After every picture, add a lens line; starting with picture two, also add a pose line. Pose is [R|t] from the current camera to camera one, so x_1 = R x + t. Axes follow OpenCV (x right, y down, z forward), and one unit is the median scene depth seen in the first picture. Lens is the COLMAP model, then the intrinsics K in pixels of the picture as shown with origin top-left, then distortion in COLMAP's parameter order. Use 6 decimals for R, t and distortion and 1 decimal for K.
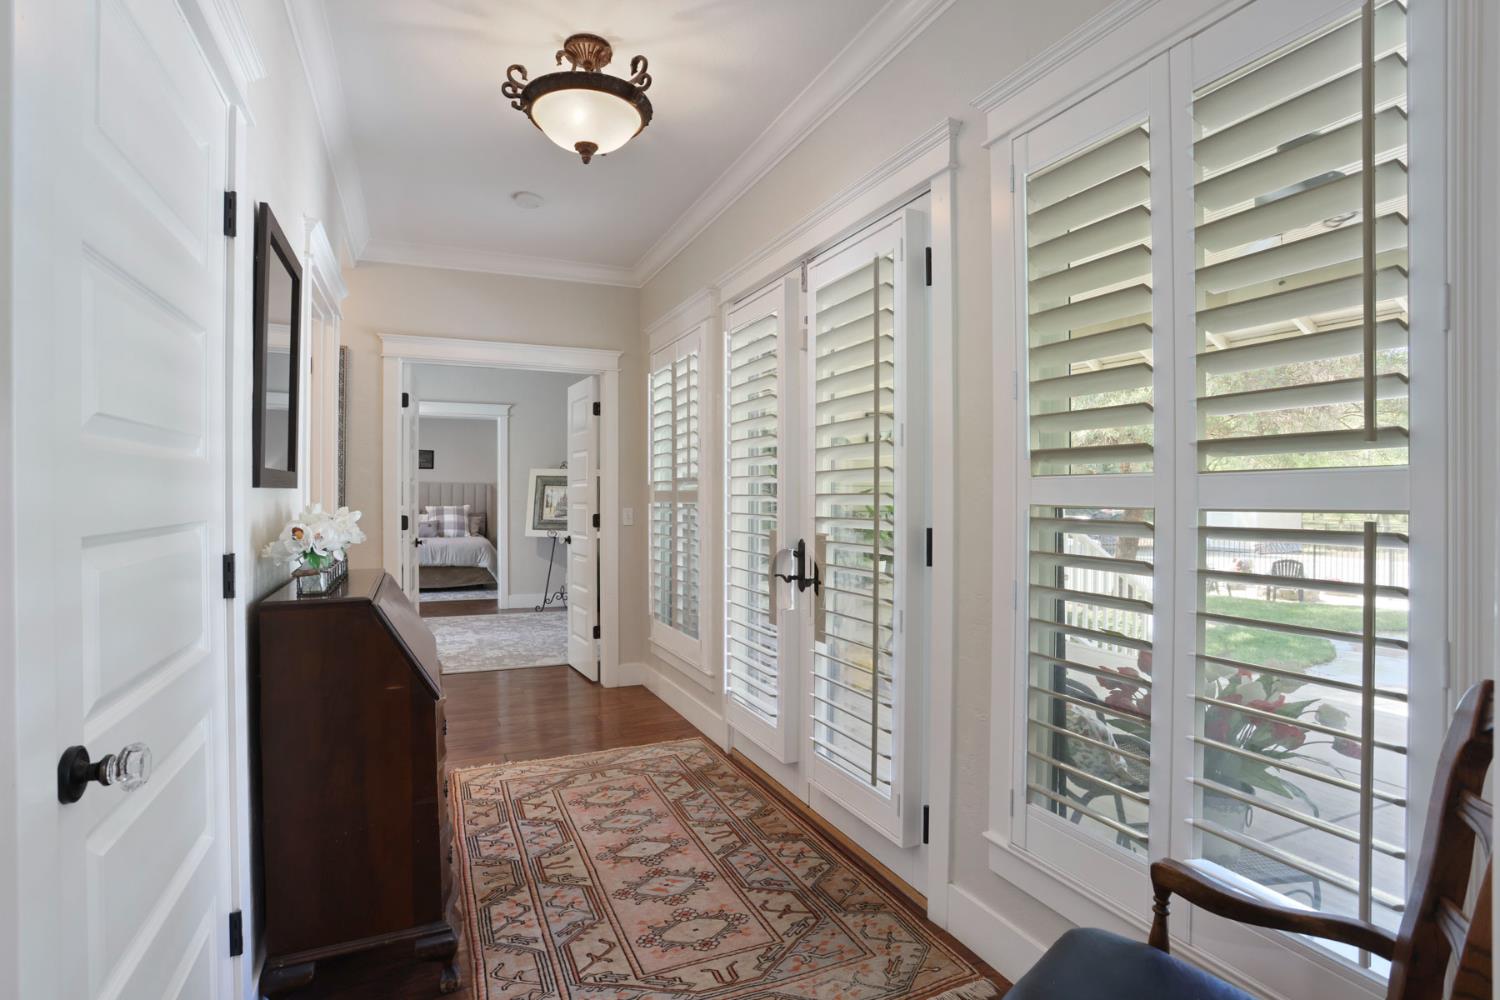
lens RADIAL K [[733.8, 0, 733.8], [0, 733.8, 498.4], [0, 0, 1]] dist [-0.074425, 0.033787]
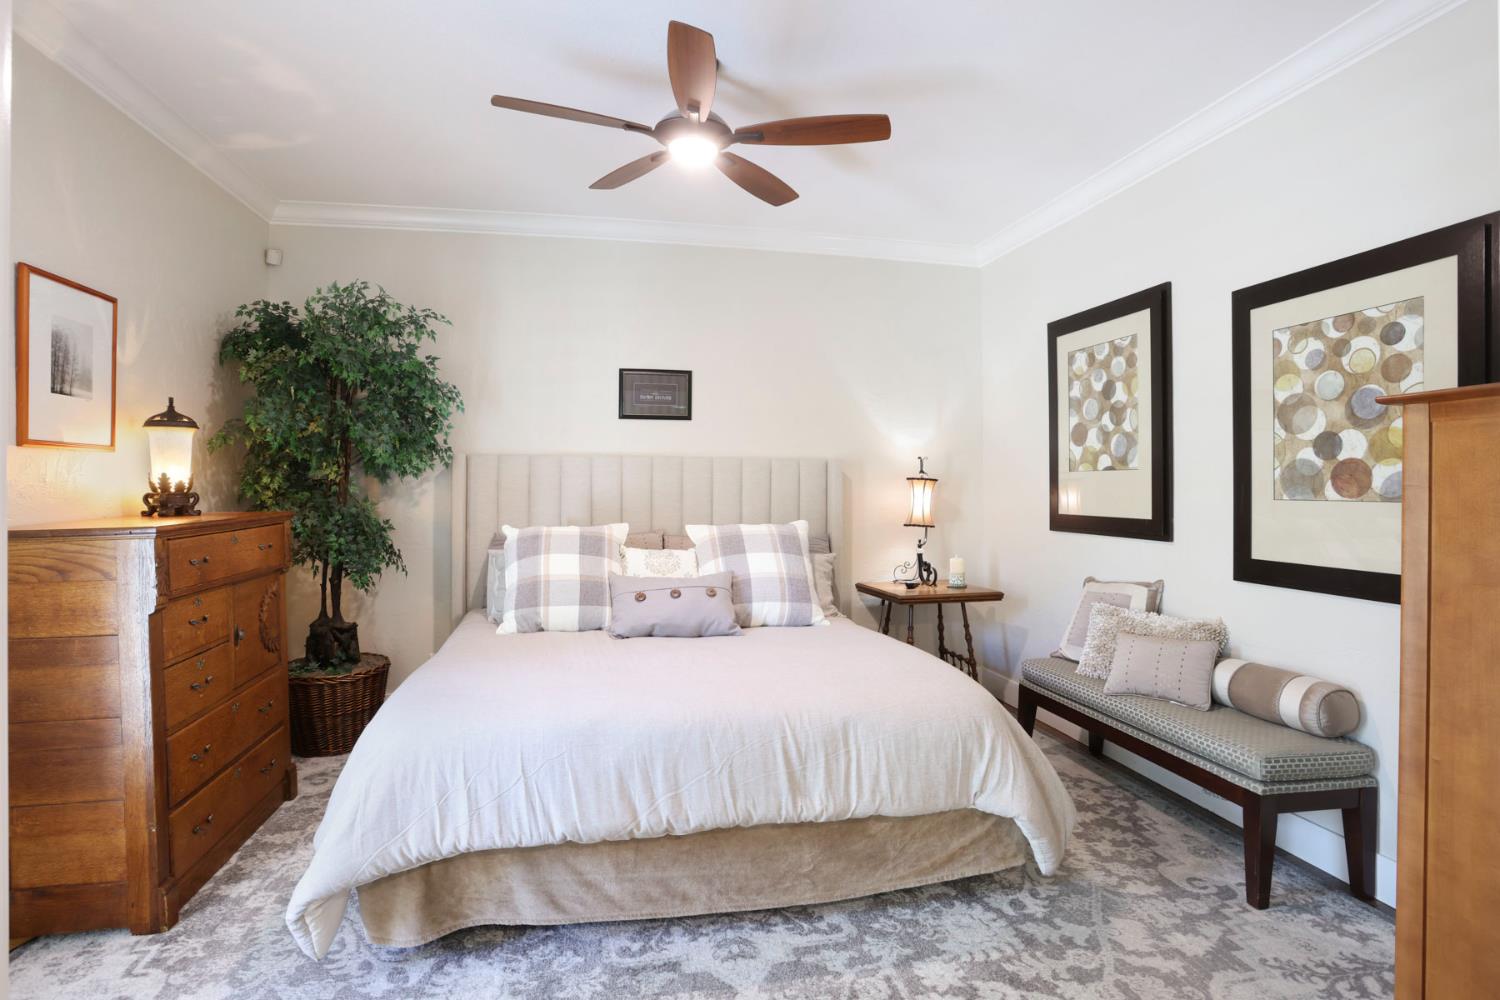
lens RADIAL K [[758.4, 0, 744.0], [0, 758.4, 484.0], [0, 0, 1]] dist [-0.027364, -0.000077]
pose [[0.980277, -0.001067, -0.197627, -0.333441], [0.001030, 0.999999, -0.000290, -0.008045], [0.197627, 0.000080, 0.980277, 0.669973]]
